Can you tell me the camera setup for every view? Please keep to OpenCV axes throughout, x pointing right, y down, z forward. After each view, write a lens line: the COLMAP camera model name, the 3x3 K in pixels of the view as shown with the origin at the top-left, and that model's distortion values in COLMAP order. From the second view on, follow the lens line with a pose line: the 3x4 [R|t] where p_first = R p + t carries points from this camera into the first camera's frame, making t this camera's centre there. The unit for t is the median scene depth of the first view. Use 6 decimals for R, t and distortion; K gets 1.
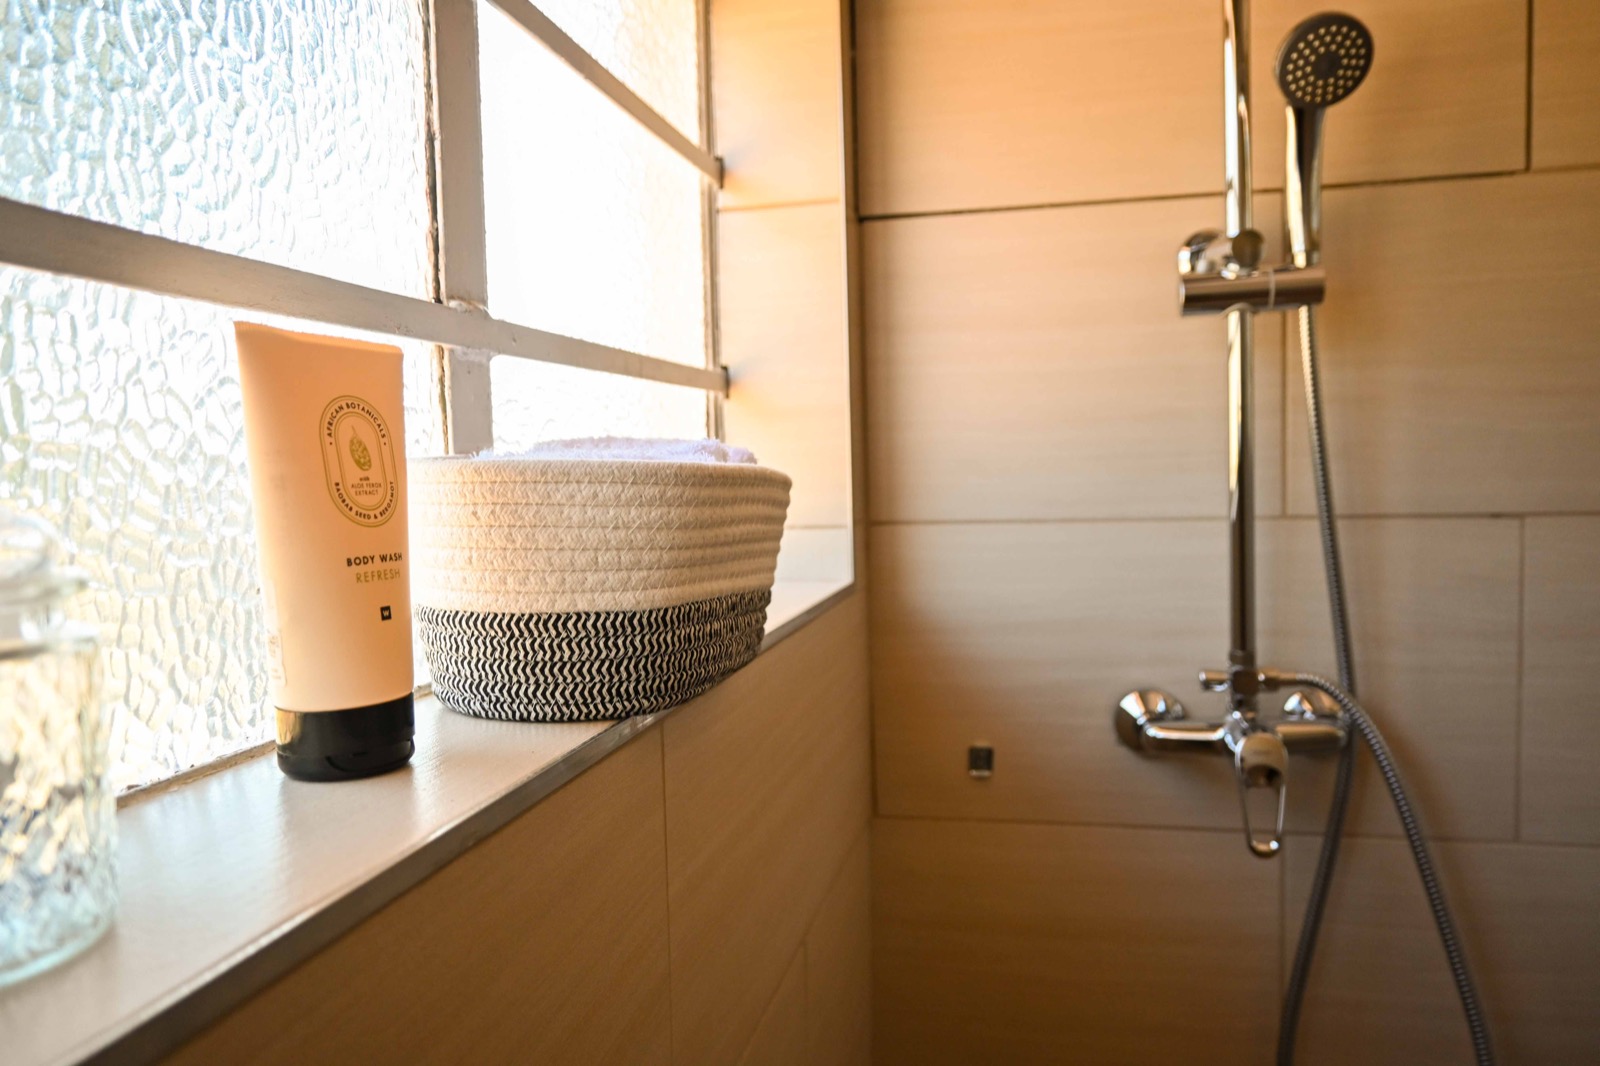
lens RADIAL K [[1117.5, 0, 803.6], [0, 1117.5, 524.0], [0, 0, 1]] dist [0.001186, 0.000658]
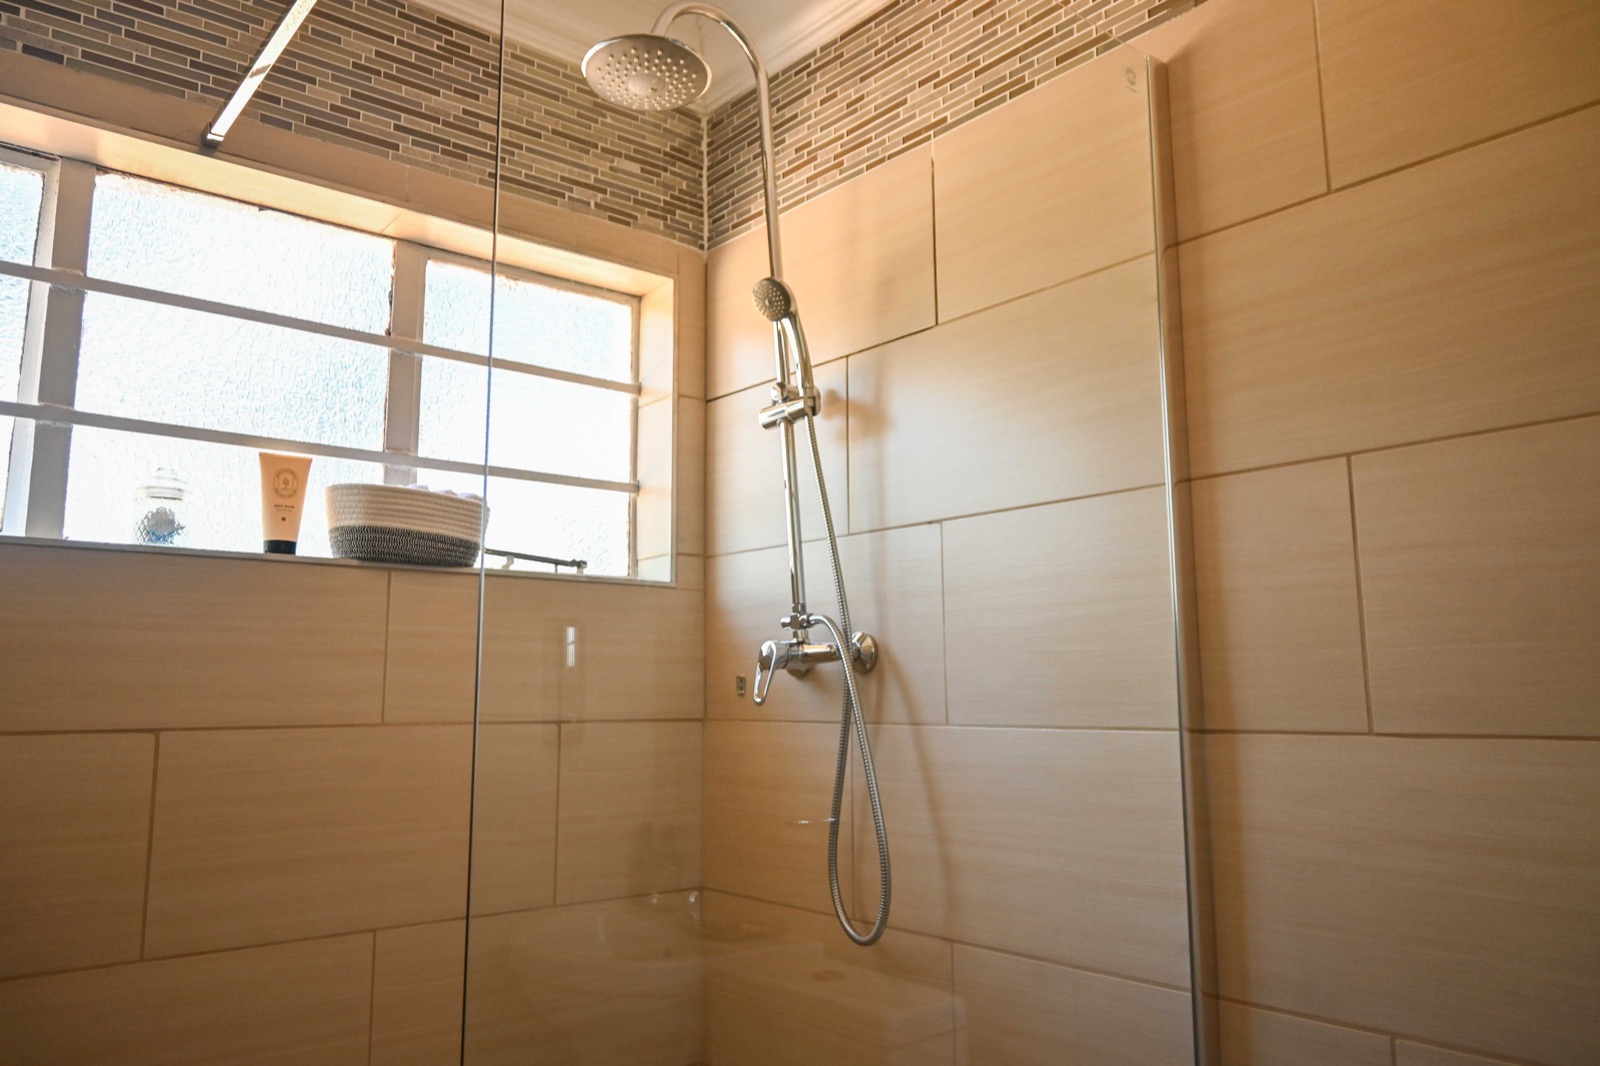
lens RADIAL K [[1117.5, 0, 803.6], [0, 1117.5, 524.0], [0, 0, 1]] dist [0.001186, 0.000658]
pose [[0.786882, -0.069411, -0.613187, 1.516047], [-0.048598, 0.983598, -0.173704, 0.298439], [0.615187, 0.166484, 0.770603, -0.411505]]
